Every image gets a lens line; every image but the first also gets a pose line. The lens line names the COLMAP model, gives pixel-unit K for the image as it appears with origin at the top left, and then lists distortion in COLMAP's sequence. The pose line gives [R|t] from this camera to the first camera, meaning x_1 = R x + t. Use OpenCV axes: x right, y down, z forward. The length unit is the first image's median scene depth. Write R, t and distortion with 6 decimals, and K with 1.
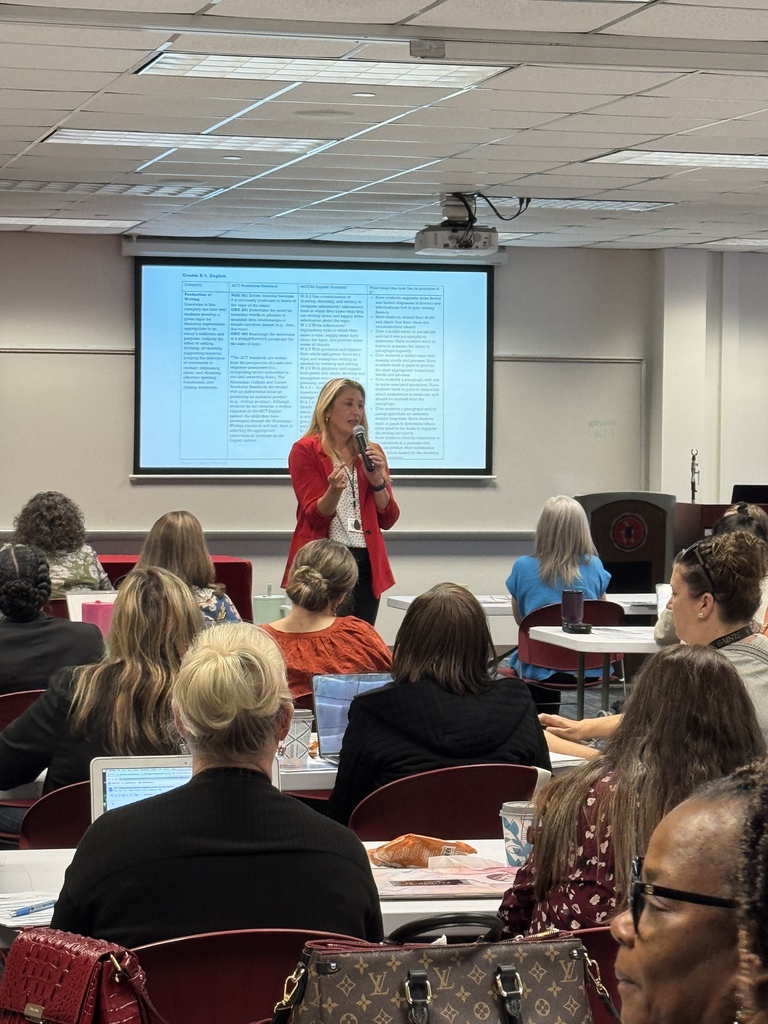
lens RADIAL K [[2723.6, 0, 382.5], [0, 2723.6, 504.1], [0, 0, 1]] dist [0.185778, 0.000000]
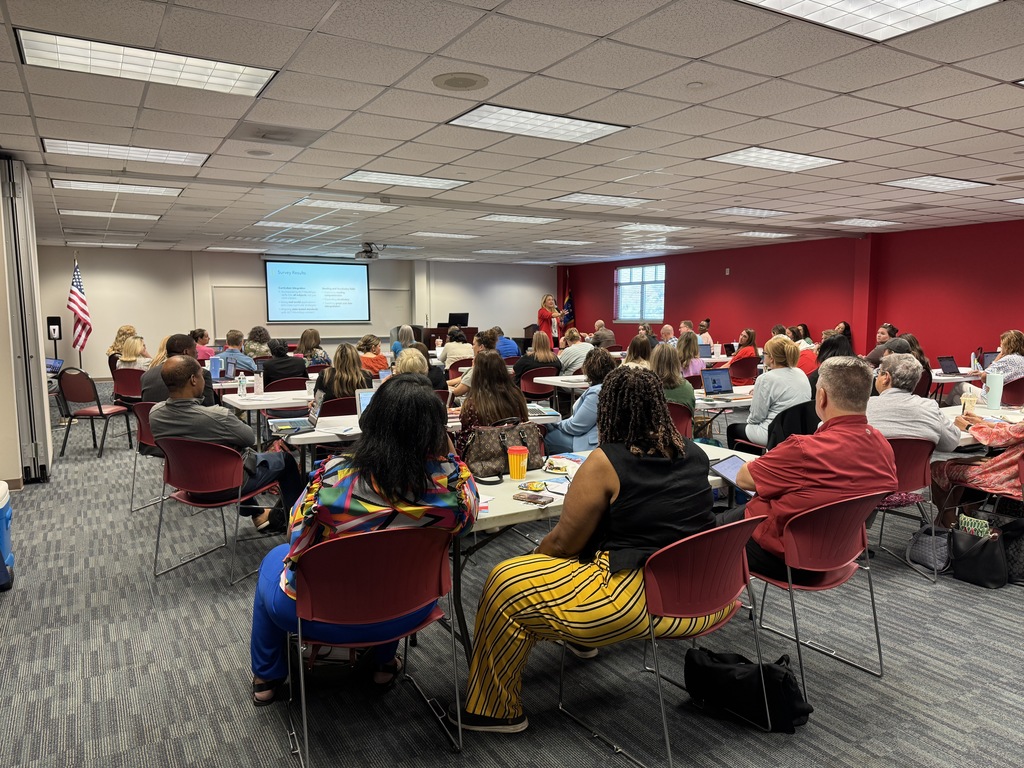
lens RADIAL K [[721.9, 0, 519.2], [0, 721.9, 395.0], [0, 0, 1]] dist [0.055236, -0.058408]
pose [[0.959954, -0.044266, 0.276639, -0.053831], [0.019845, 0.995702, 0.090463, 0.005048], [-0.279455, -0.081350, 0.956706, 0.000902]]
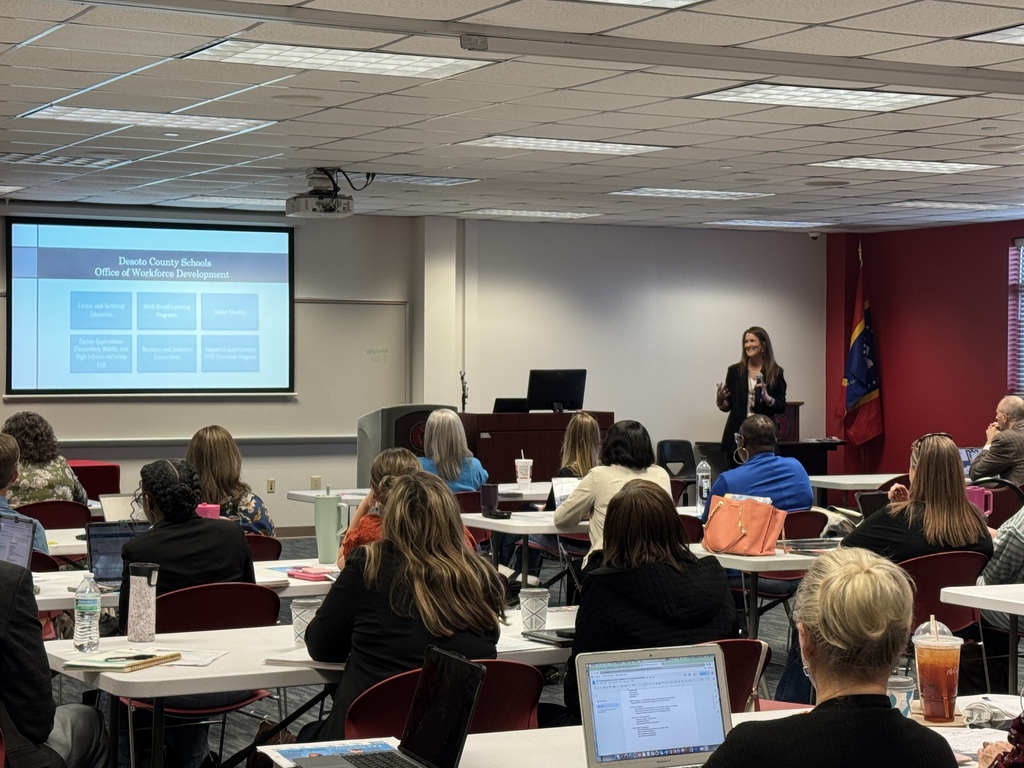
lens RADIAL K [[2034.3, 0, 511.6], [0, 2034.3, 383.8], [0, 0, 1]] dist [0.169125, 0.000000]
pose [[0.972752, -0.008104, 0.231706, -0.105779], [0.011360, 0.999855, -0.012721, -0.001902], [-0.231569, 0.015006, 0.972703, 0.068918]]
